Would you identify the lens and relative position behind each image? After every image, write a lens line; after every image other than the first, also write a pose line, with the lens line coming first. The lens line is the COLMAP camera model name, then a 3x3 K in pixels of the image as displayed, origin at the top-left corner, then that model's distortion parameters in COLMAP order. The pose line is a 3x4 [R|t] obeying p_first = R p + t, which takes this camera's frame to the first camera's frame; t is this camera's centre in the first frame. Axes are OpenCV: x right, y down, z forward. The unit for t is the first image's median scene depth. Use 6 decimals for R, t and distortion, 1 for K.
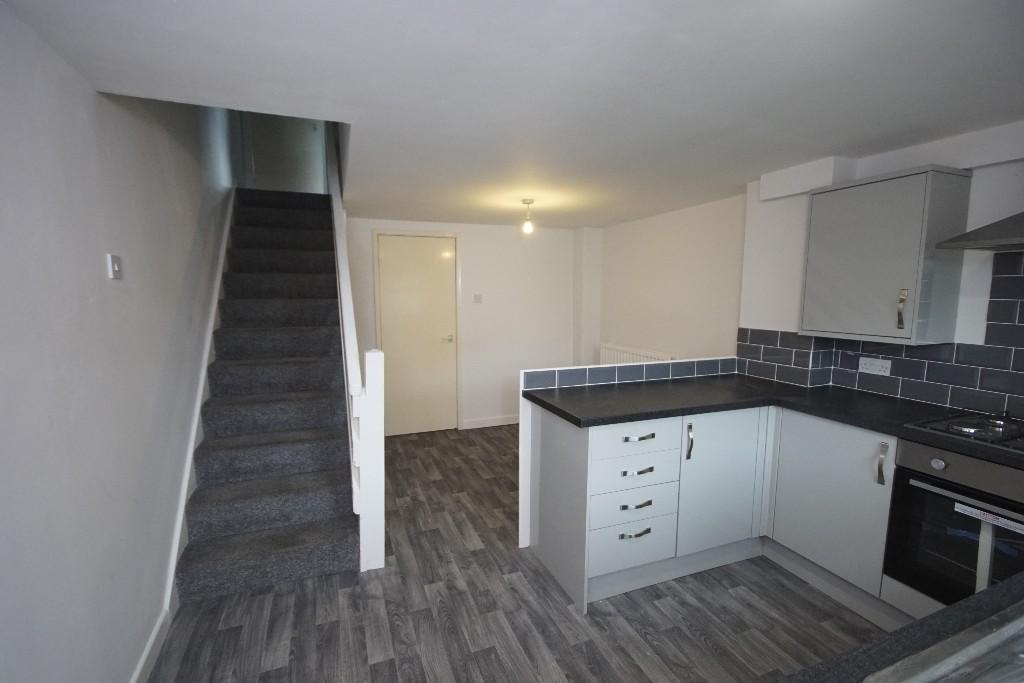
lens RADIAL K [[447.2, 0, 507.3], [0, 447.2, 342.2], [0, 0, 1]] dist [0.001228, -0.000145]
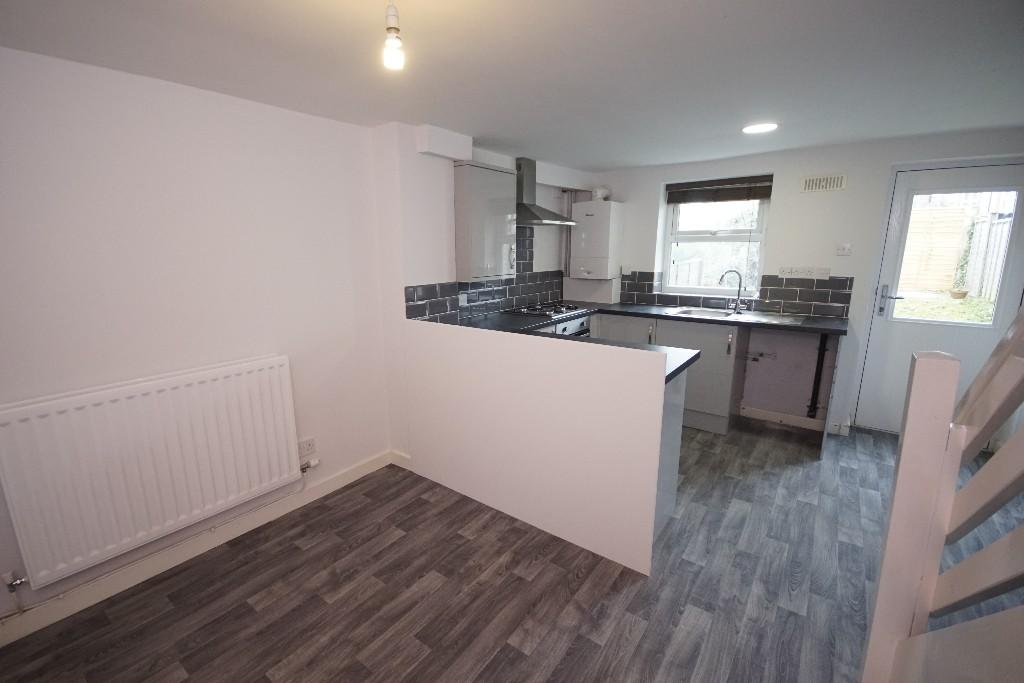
lens RADIAL K [[447.2, 0, 504.6], [0, 447.2, 335.3], [0, 0, 1]] dist [0.001228, -0.000145]
pose [[-0.521987, -0.157201, 0.838342, -0.471604], [0.104538, 0.963669, 0.245791, -0.179202], [-0.846523, 0.215938, -0.486589, 1.649727]]
